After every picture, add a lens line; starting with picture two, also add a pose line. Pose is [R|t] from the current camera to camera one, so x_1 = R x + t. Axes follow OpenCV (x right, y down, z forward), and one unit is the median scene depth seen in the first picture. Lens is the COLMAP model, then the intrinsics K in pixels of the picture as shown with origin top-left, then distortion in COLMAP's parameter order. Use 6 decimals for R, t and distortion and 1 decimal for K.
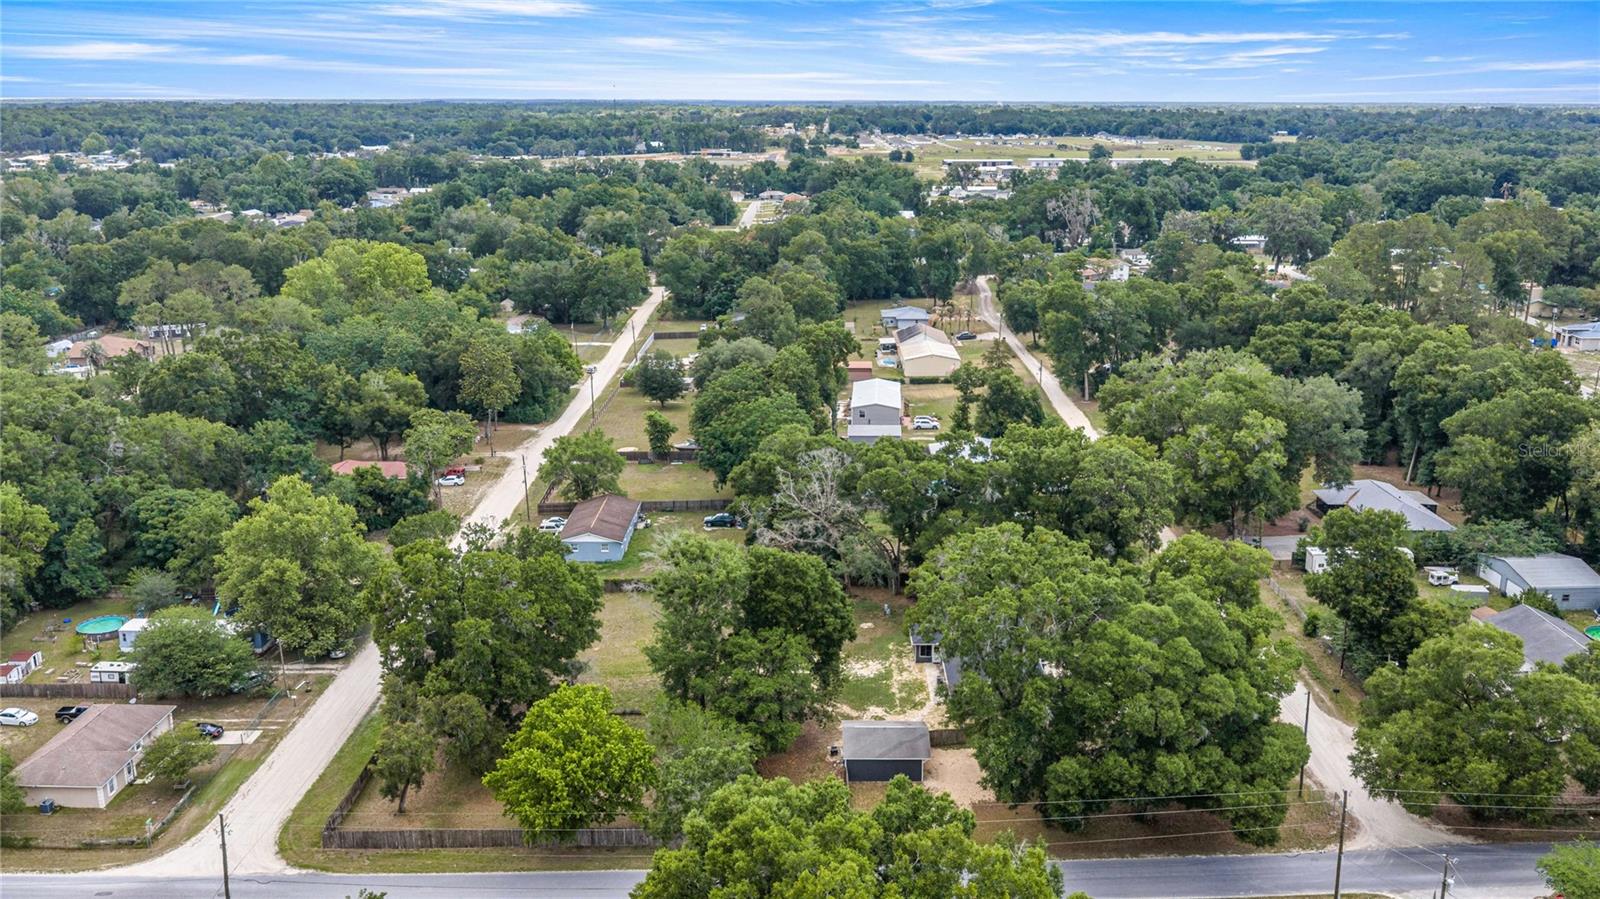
lens RADIAL K [[1323.9, 0, 800.0], [0, 1323.9, 449.5], [0, 0, 1]] dist [0.067903, -0.115622]
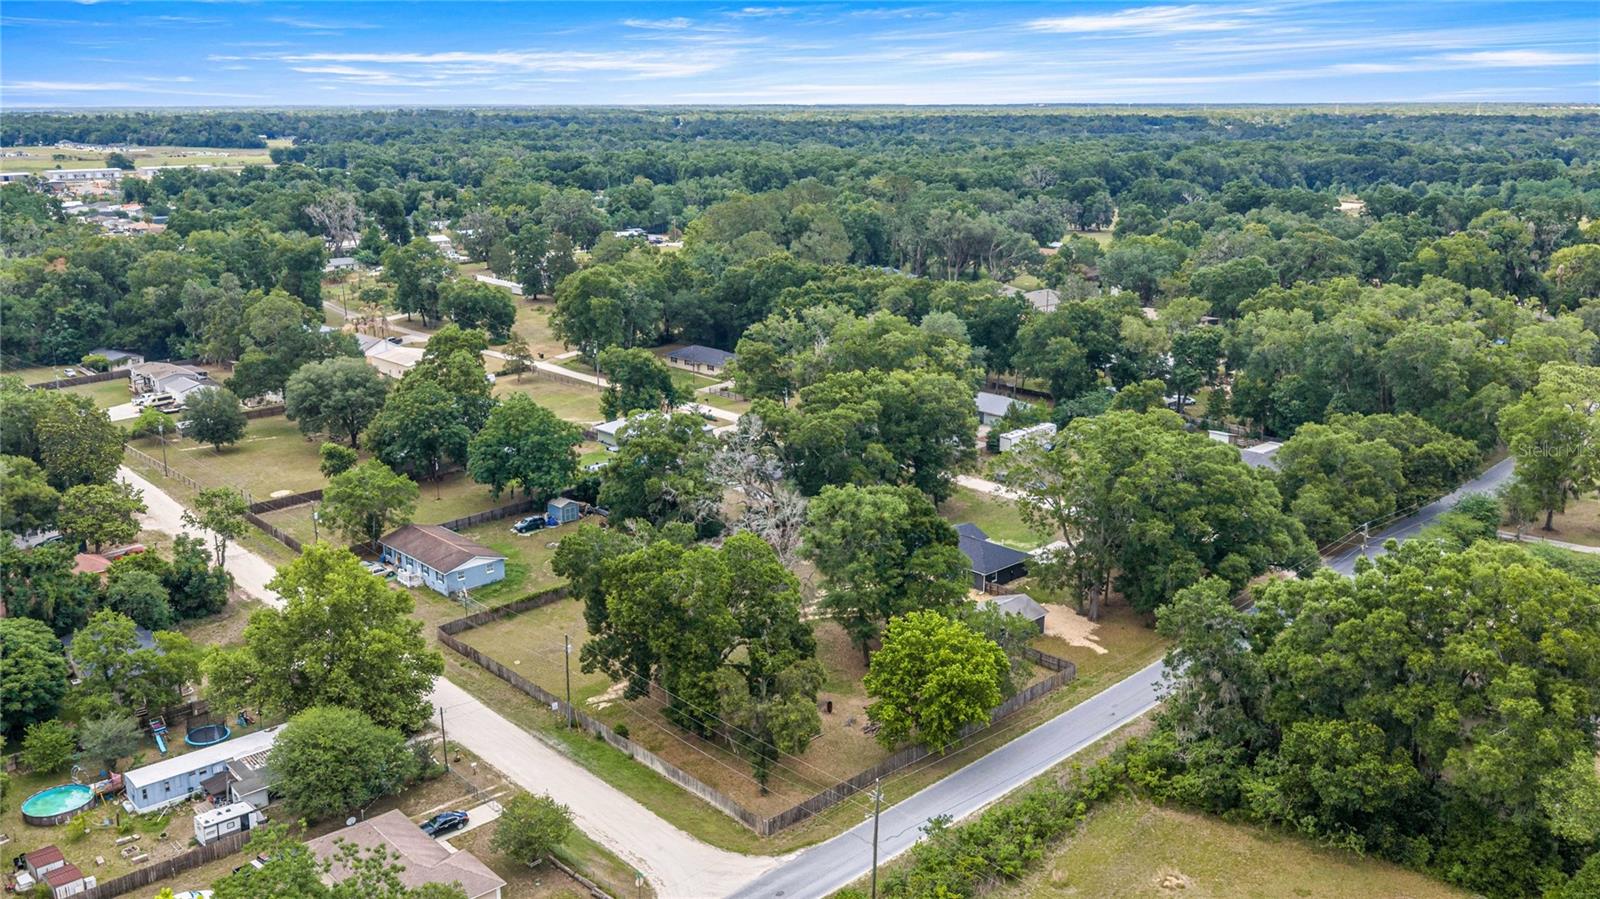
lens RADIAL K [[1323.9, 0, 800.0], [0, 1323.9, 449.5], [0, 0, 1]] dist [0.067903, -0.115622]
pose [[0.736600, -0.182291, 0.651298, -0.129697], [0.184056, 0.980676, 0.066318, -0.007021], [-0.650802, 0.071026, 0.755918, 0.028074]]
